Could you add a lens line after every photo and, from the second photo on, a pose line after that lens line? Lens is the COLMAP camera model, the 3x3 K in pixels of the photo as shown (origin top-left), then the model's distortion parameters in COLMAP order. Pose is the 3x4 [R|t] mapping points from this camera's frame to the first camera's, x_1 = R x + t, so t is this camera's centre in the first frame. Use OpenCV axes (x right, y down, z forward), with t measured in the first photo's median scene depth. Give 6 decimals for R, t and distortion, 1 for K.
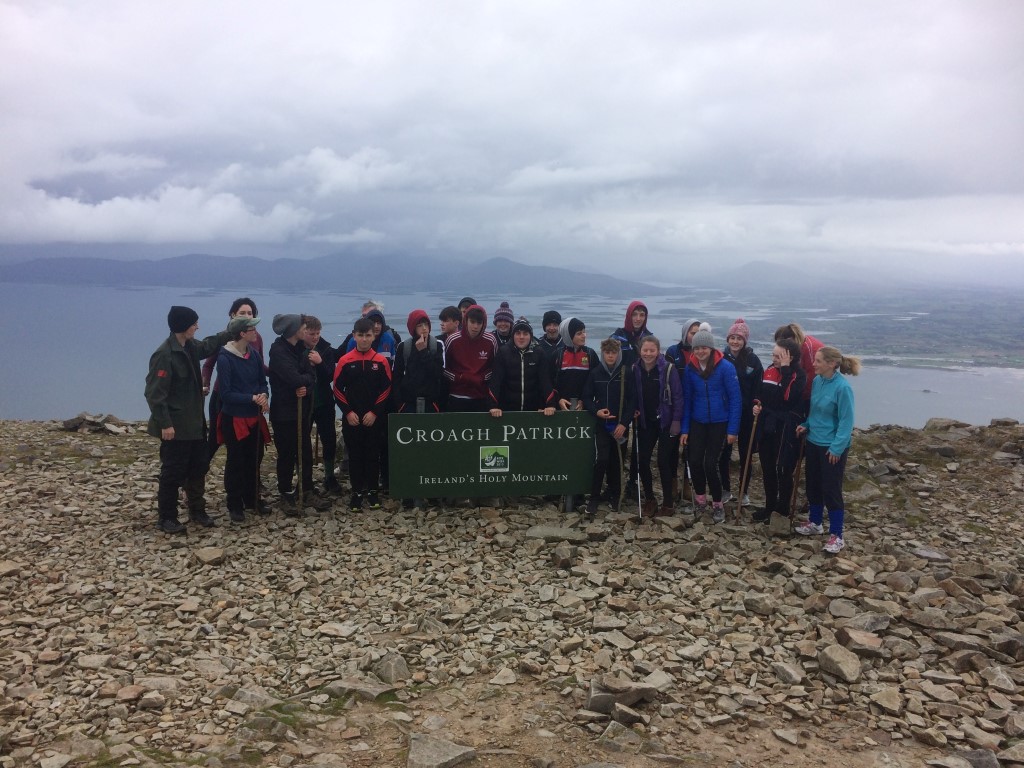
lens RADIAL K [[874.2, 0, 512.0], [0, 874.2, 384.0], [0, 0, 1]] dist [0.088058, -0.124622]
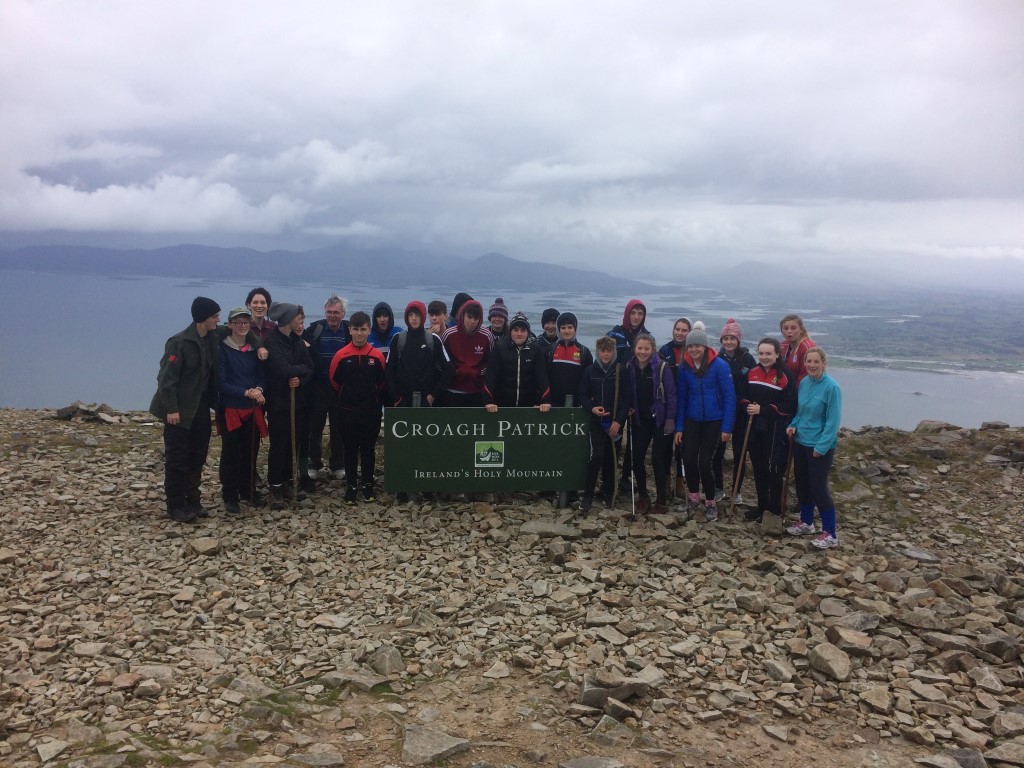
lens RADIAL K [[874.2, 0, 512.0], [0, 874.2, 384.0], [0, 0, 1]] dist [0.088058, -0.124622]
pose [[0.999834, 0.016268, 0.008192, -0.005460], [-0.016306, 0.999856, 0.004643, 0.000207], [-0.008116, -0.004776, 0.999956, -0.004924]]
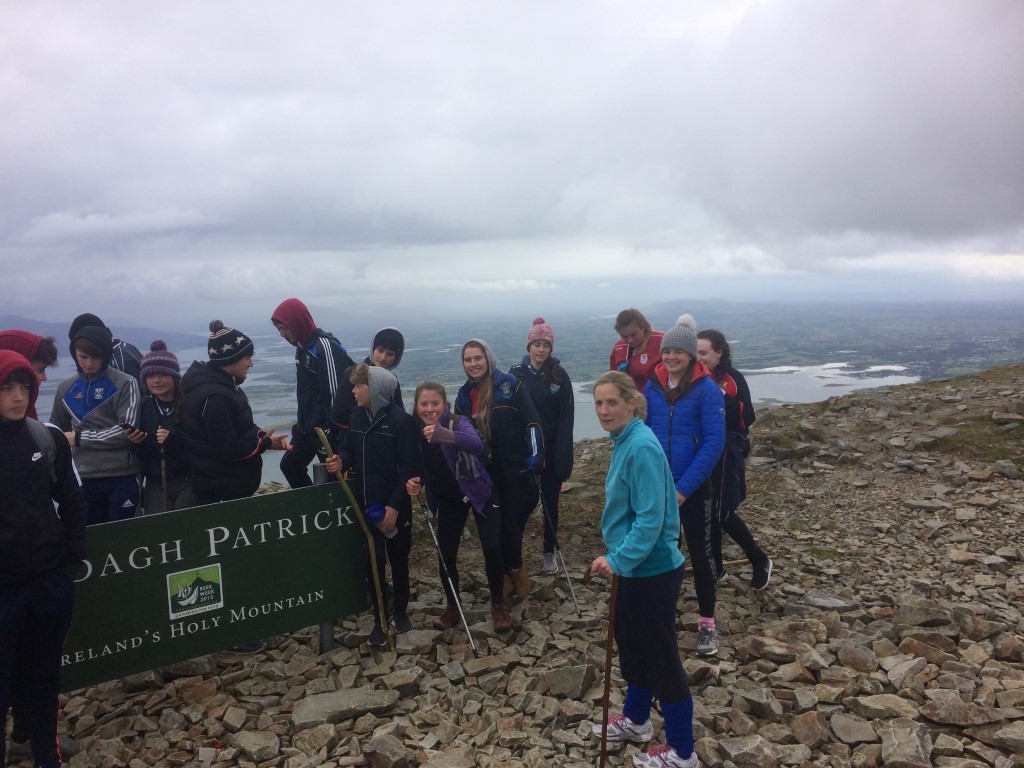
lens RADIAL K [[874.2, 0, 512.0], [0, 874.2, 384.0], [0, 0, 1]] dist [0.104770, -0.119994]
pose [[0.878798, -0.097591, 0.467109, -0.139728], [0.121497, 0.992364, -0.021248, -0.014494], [-0.461469, 0.075425, 0.883944, 0.570578]]
